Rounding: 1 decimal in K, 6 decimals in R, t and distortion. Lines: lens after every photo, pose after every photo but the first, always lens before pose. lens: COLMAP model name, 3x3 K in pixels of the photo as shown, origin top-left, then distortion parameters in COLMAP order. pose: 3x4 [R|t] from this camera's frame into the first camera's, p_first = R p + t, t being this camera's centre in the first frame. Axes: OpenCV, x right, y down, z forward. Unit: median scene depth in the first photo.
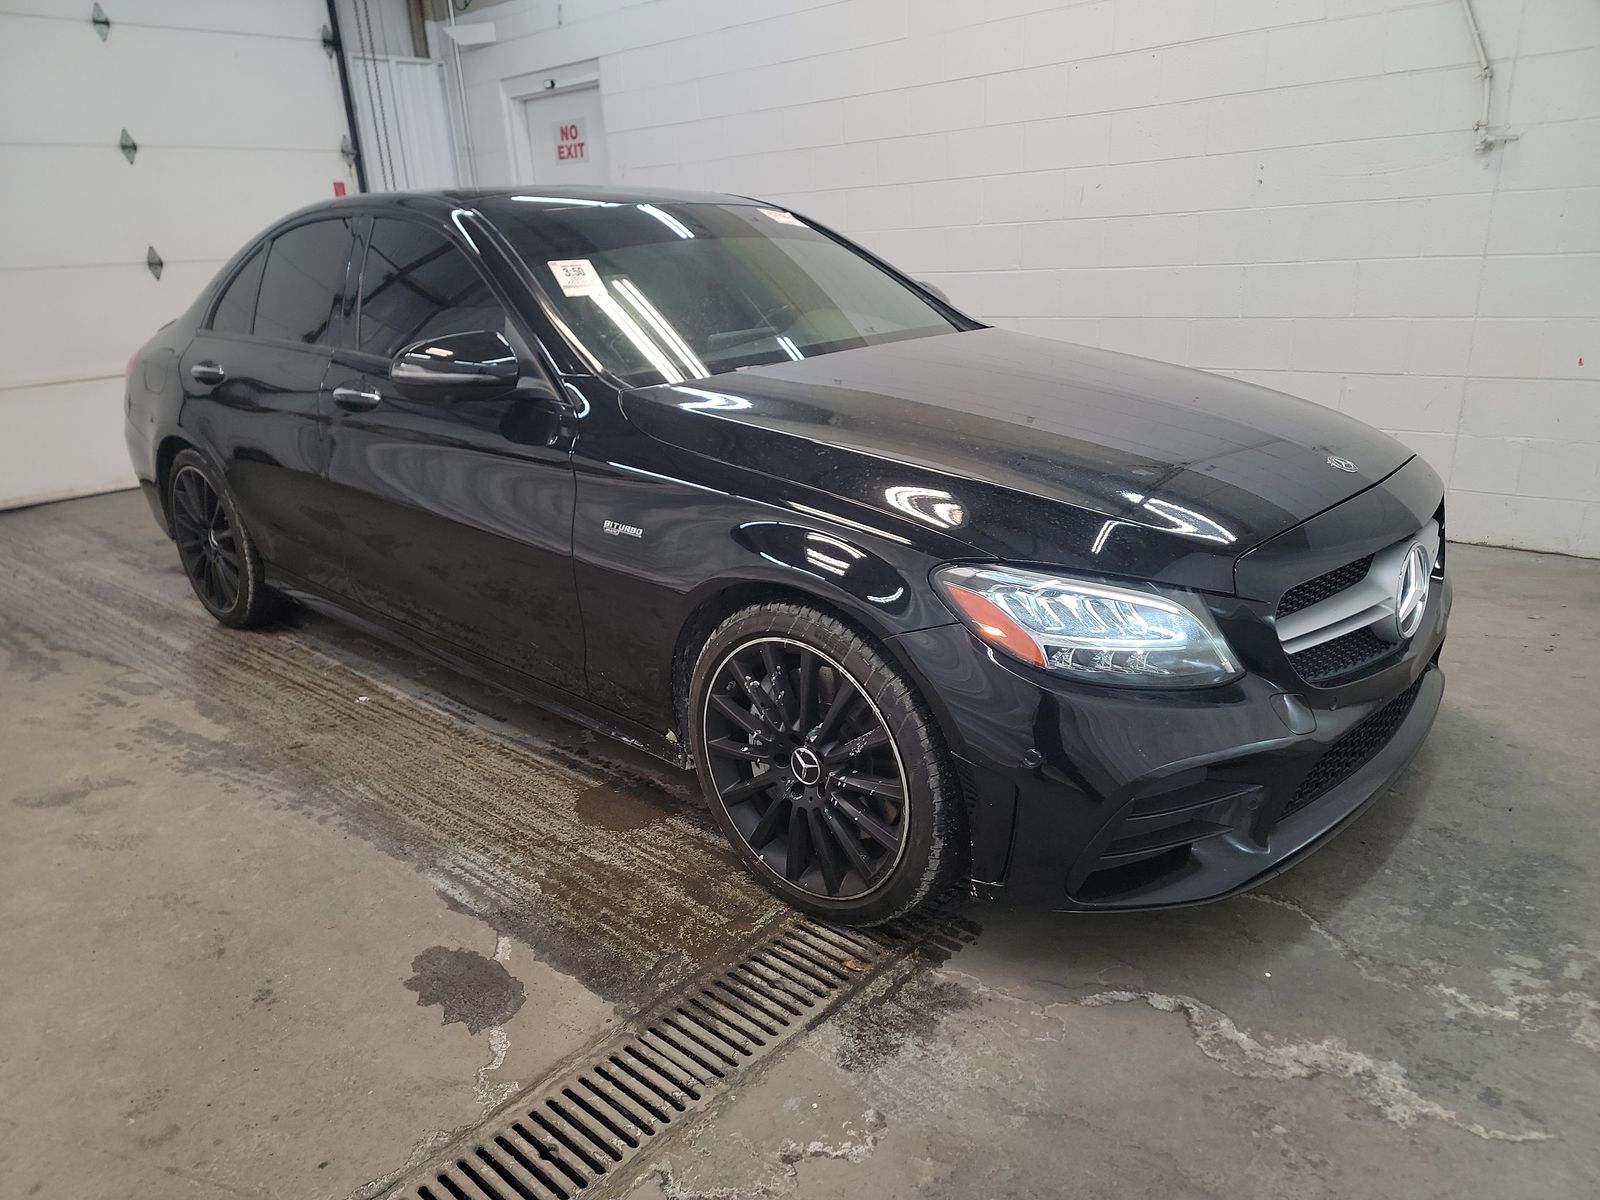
lens RADIAL K [[1134.6, 0, 800.4], [0, 1134.6, 604.3], [0, 0, 1]] dist [0.096797, -0.086022]
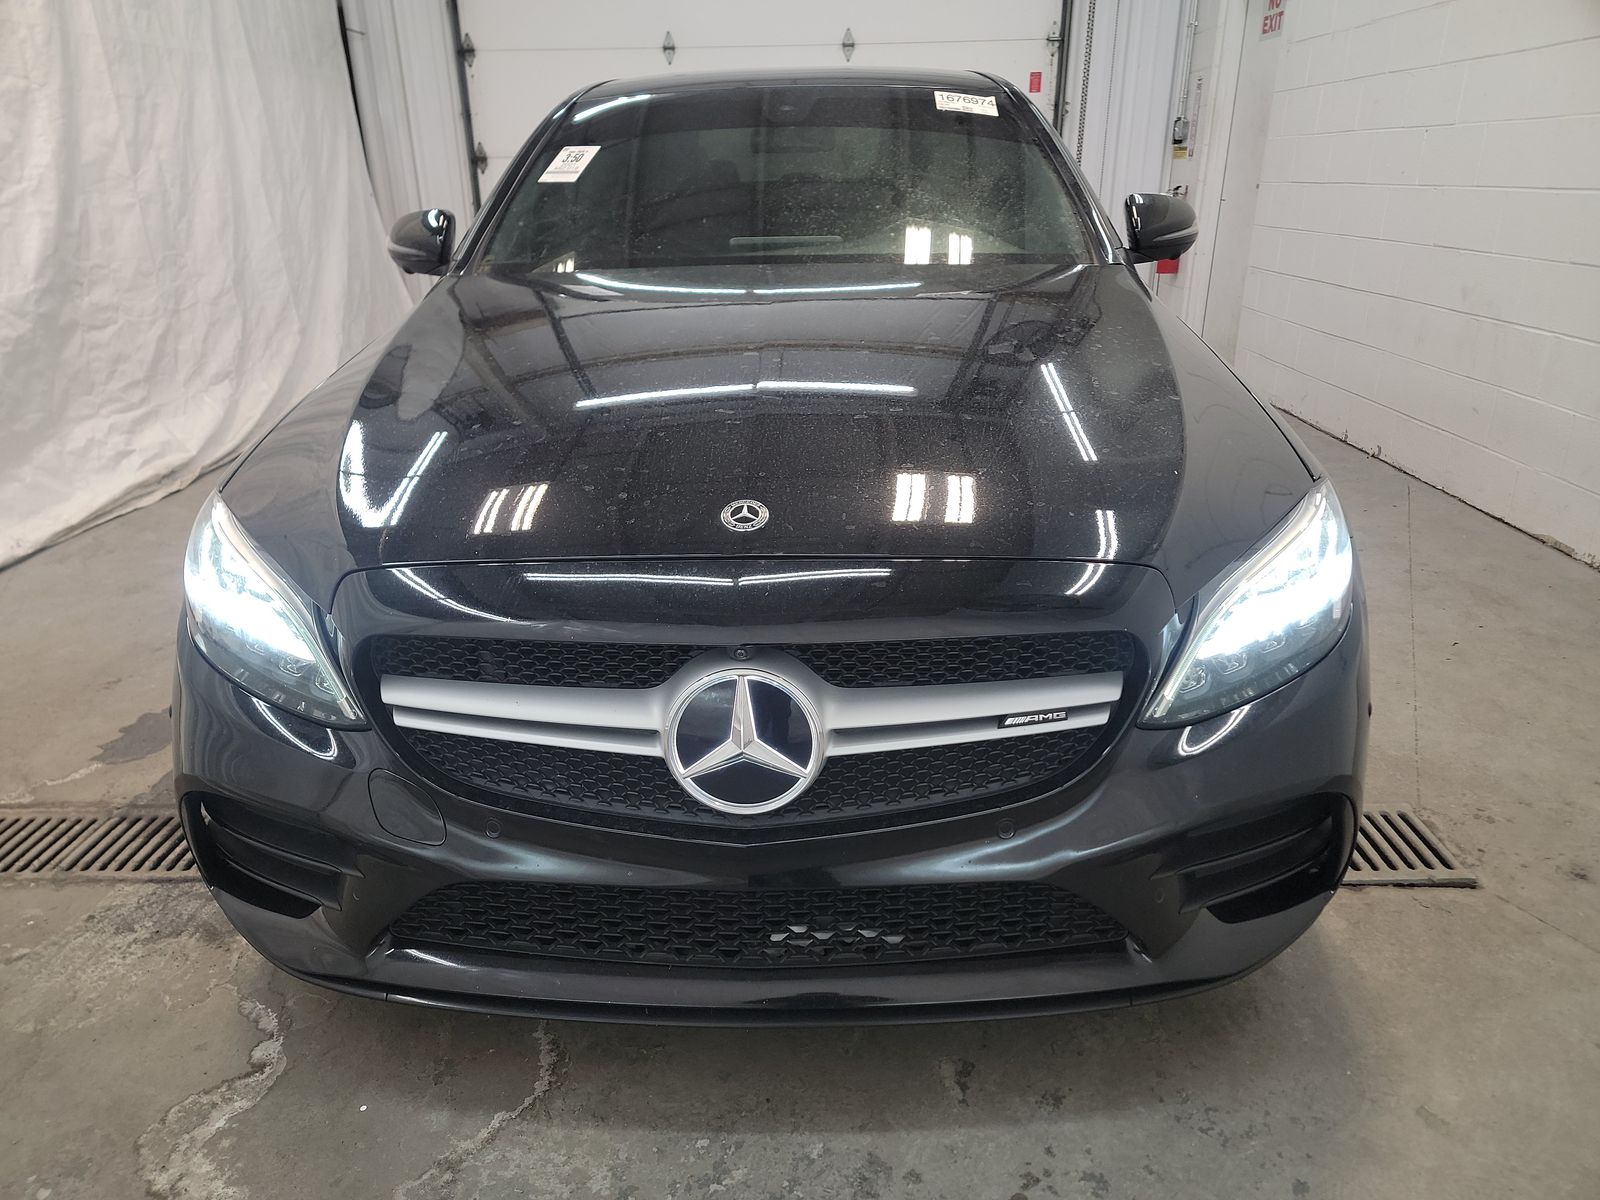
lens RADIAL K [[1134.6, 0, 800.4], [0, 1134.6, 604.3], [0, 0, 1]] dist [0.096797, -0.086022]
pose [[0.639215, 0.308336, -0.704509, 1.037735], [-0.249763, 0.949678, 0.189022, -0.223009], [0.727339, 0.055134, 0.684060, 0.661180]]
